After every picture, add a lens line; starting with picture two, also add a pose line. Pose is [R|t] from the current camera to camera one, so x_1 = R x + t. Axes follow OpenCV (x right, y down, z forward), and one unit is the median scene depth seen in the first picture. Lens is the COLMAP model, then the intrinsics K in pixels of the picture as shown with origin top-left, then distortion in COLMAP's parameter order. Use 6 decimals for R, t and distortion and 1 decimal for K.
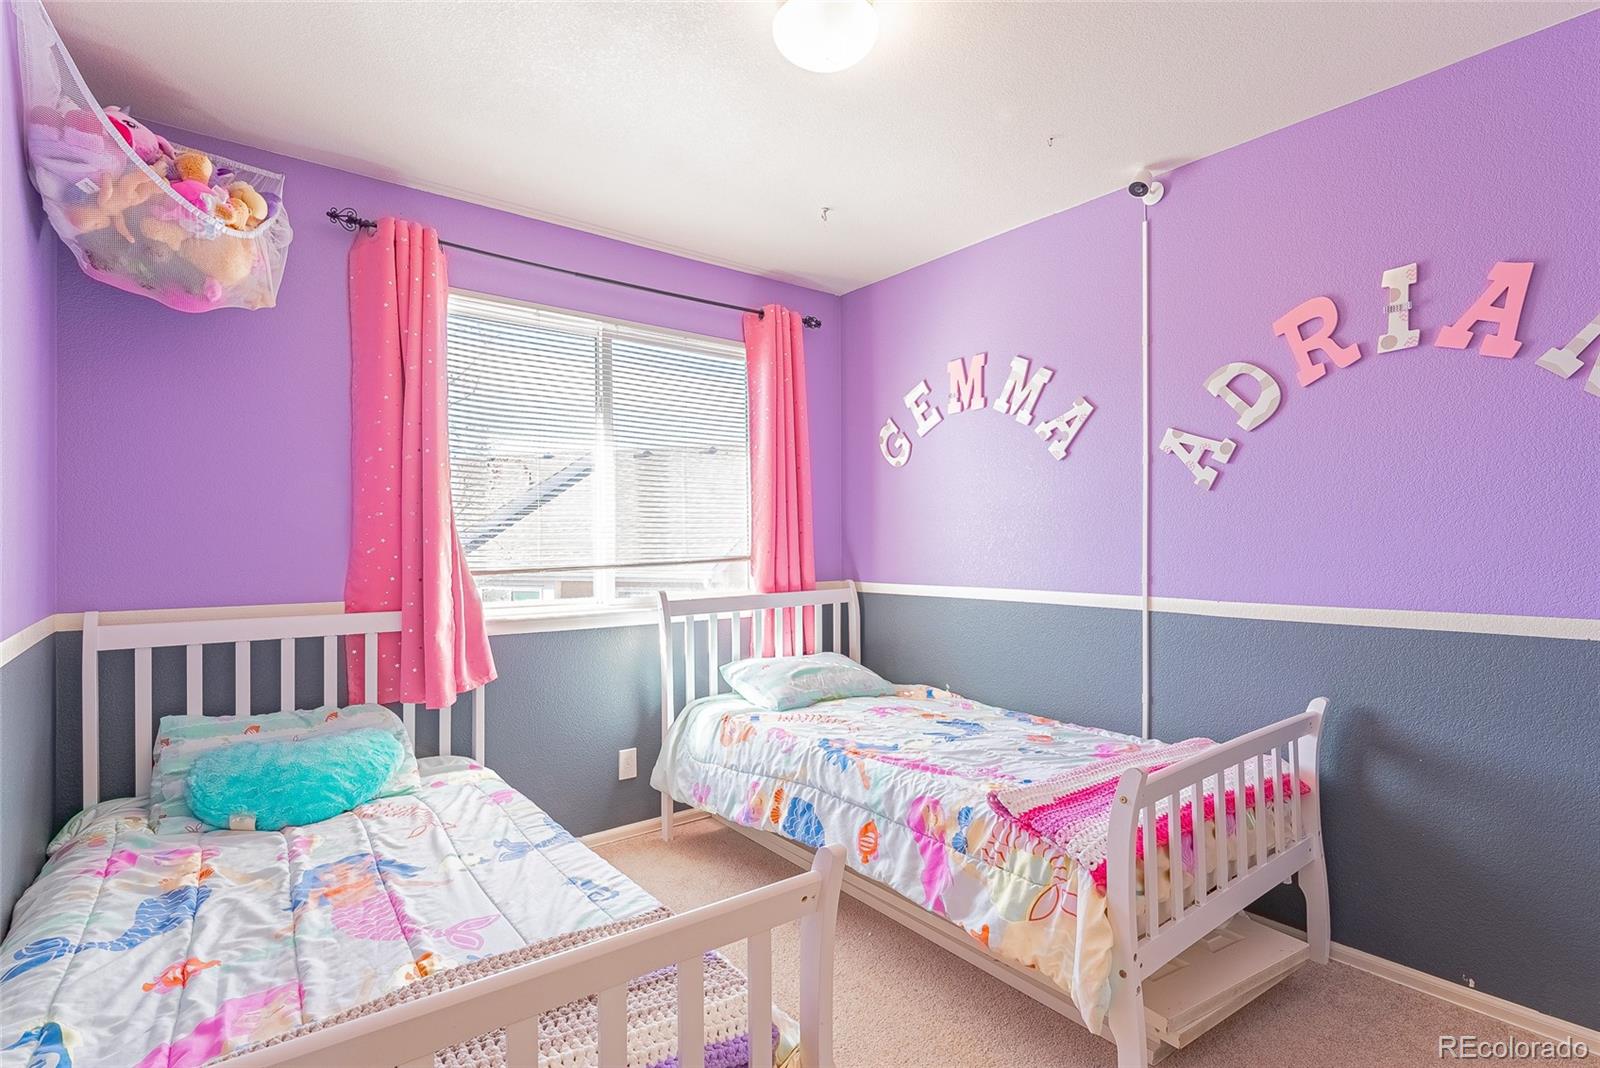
lens RADIAL K [[778.5, 0, 798.3], [0, 778.5, 545.1], [0, 0, 1]] dist [-0.002878, -0.000142]
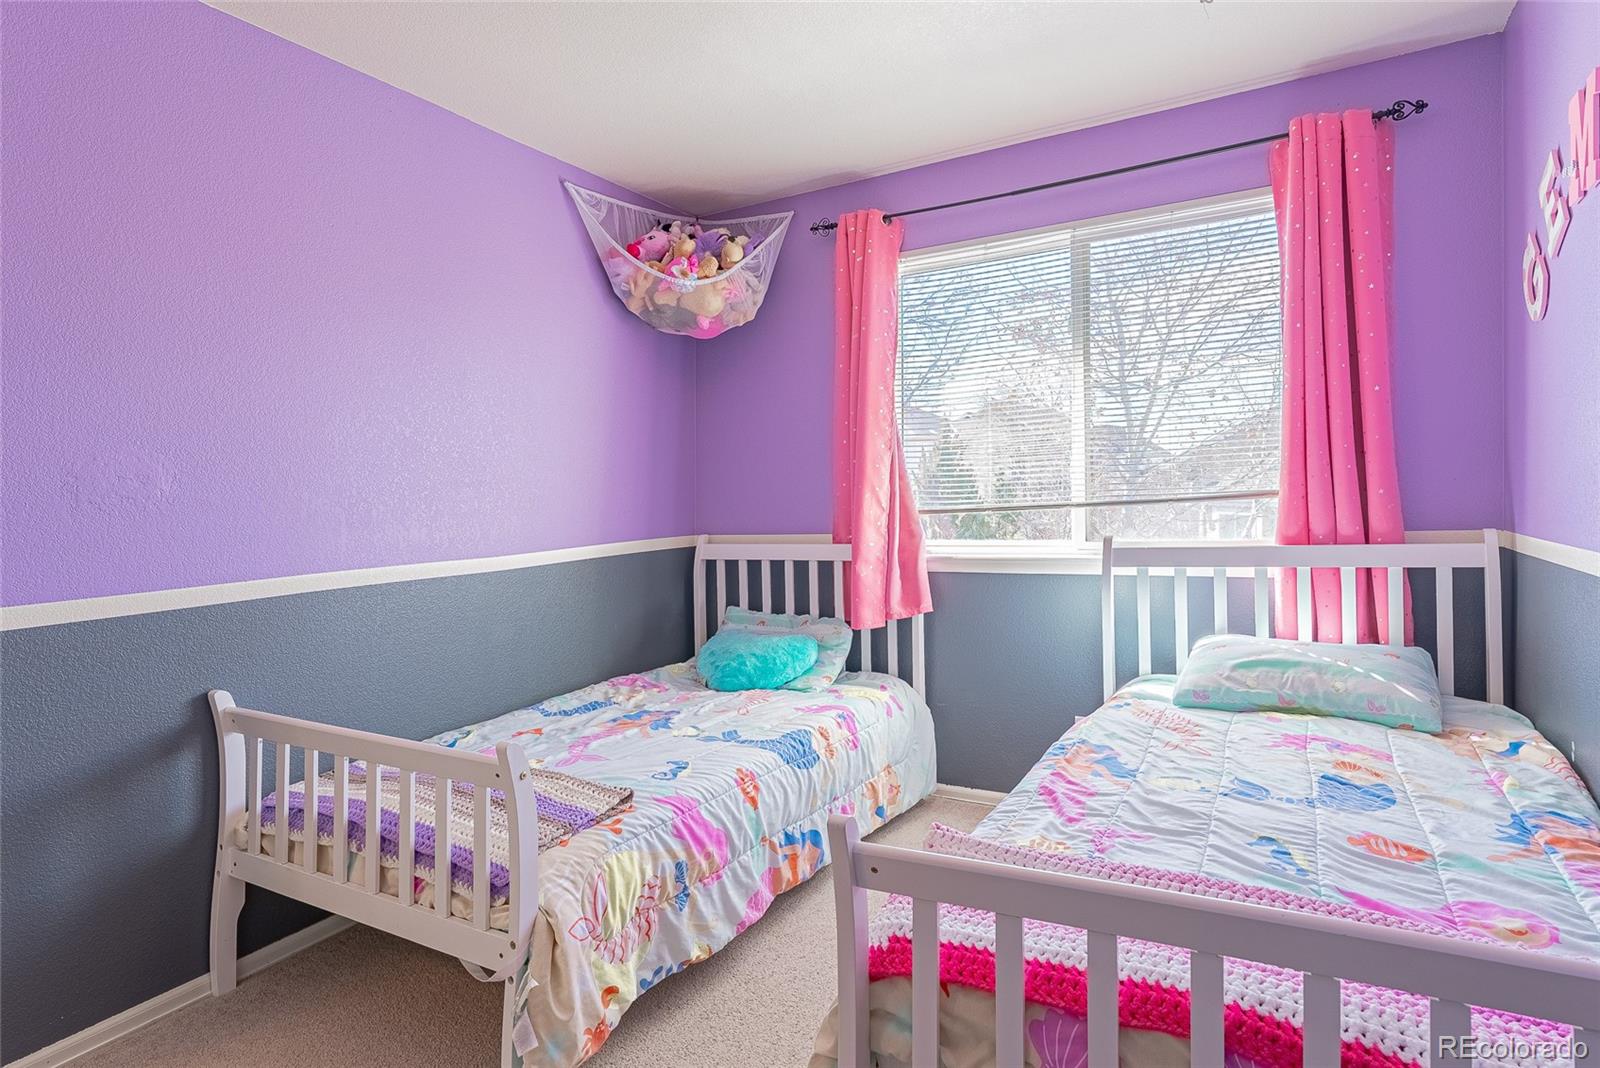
lens RADIAL K [[862.3, 0, 796.4], [0, 862.3, 493.5], [0, 0, 1]] dist [0.000197, -0.000278]
pose [[0.378907, -0.009111, -0.925390, 0.697275], [0.032060, 0.999481, 0.003286, 0.000333], [0.924879, -0.030913, 0.379002, 0.433767]]
